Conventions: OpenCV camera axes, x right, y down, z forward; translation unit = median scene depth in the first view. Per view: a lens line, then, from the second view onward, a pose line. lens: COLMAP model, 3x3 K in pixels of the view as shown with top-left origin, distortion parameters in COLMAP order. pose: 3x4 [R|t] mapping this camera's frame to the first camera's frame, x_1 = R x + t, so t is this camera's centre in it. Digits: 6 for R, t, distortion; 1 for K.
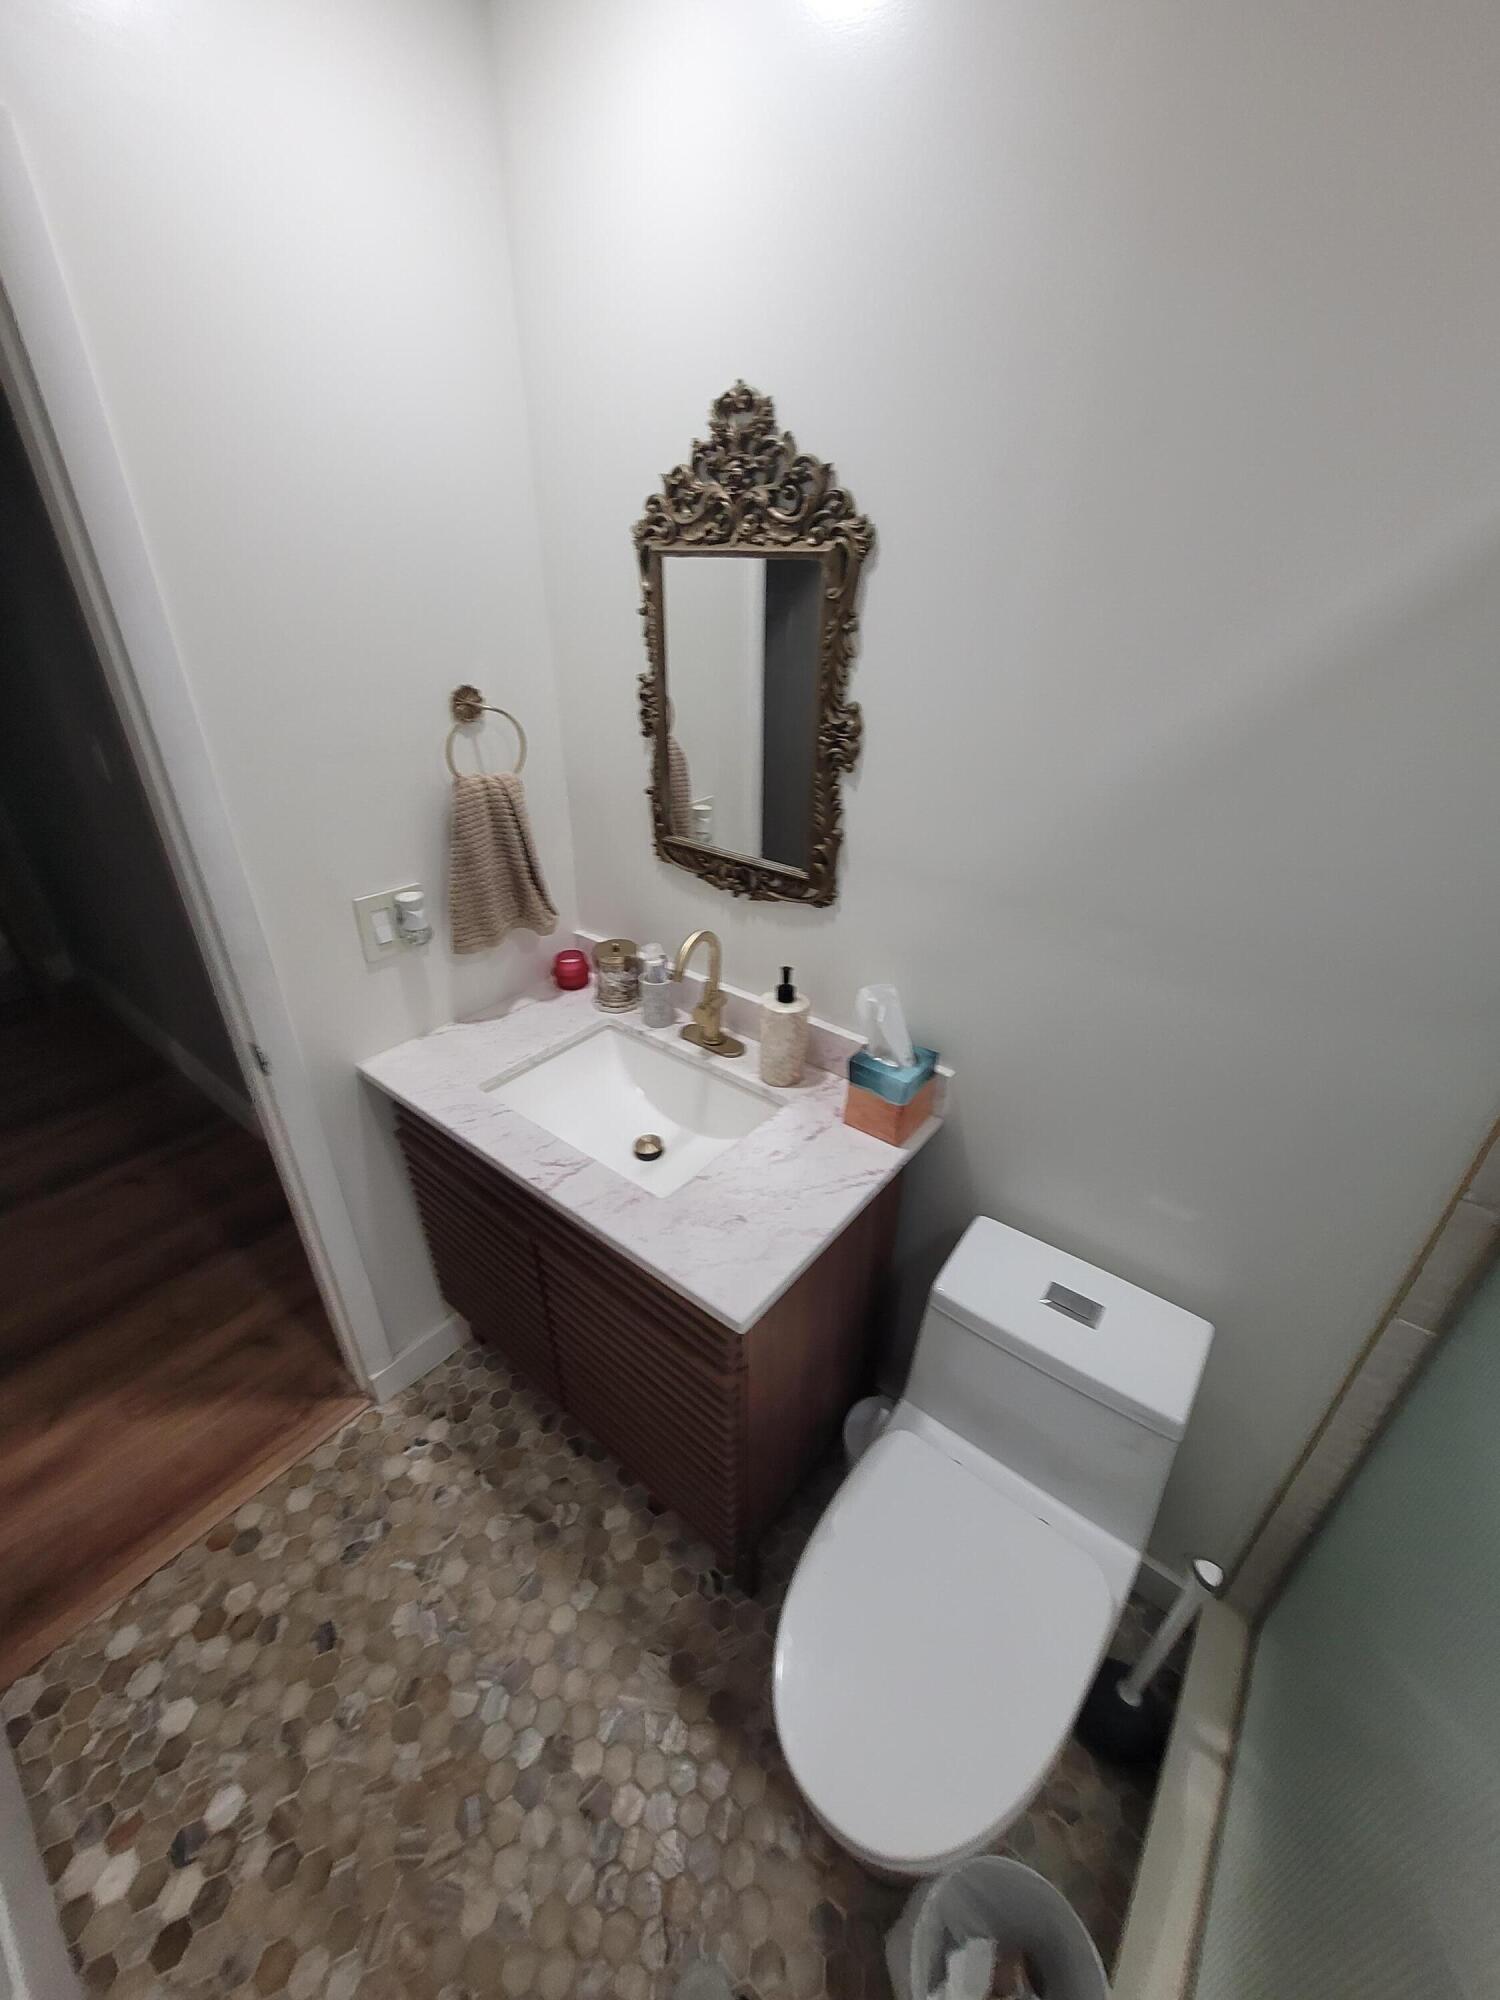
lens RADIAL K [[785.2, 0, 750.1], [0, 785.2, 996.1], [0, 0, 1]] dist [0.001091, 0.000394]
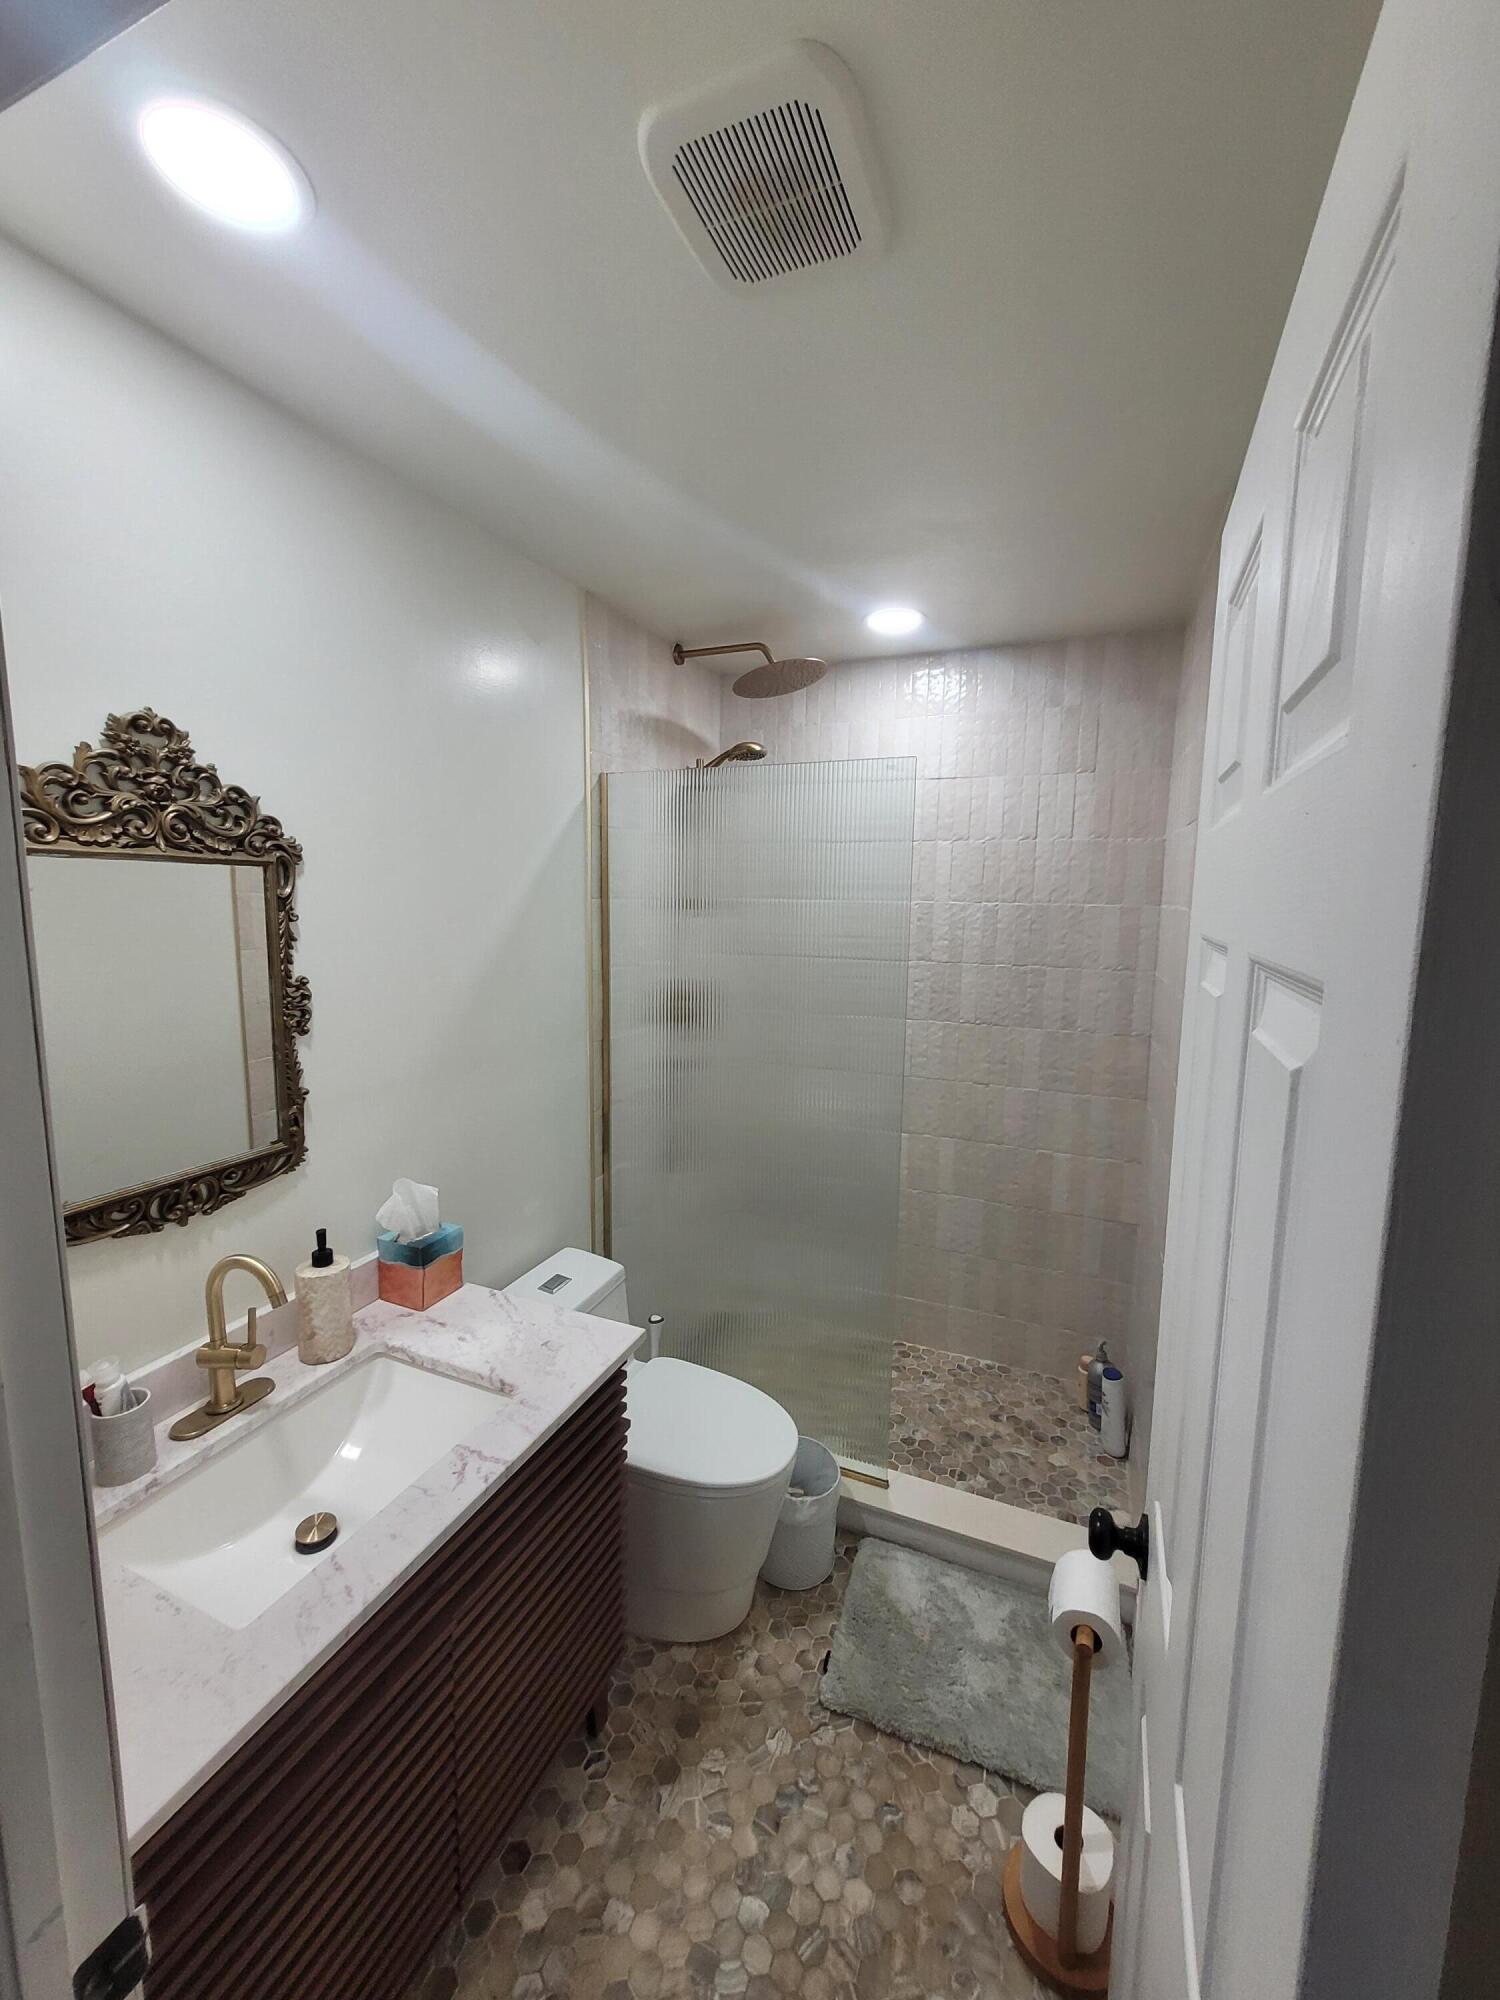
lens RADIAL K [[785.2, 0, 750.1], [0, 785.2, 996.1], [0, 0, 1]] dist [0.001091, 0.000394]
pose [[-0.253554, -0.148424, 0.955866, -0.998276], [0.441954, 0.861218, 0.250960, -0.300675], [-0.860458, 0.486080, -0.152769, 0.537326]]
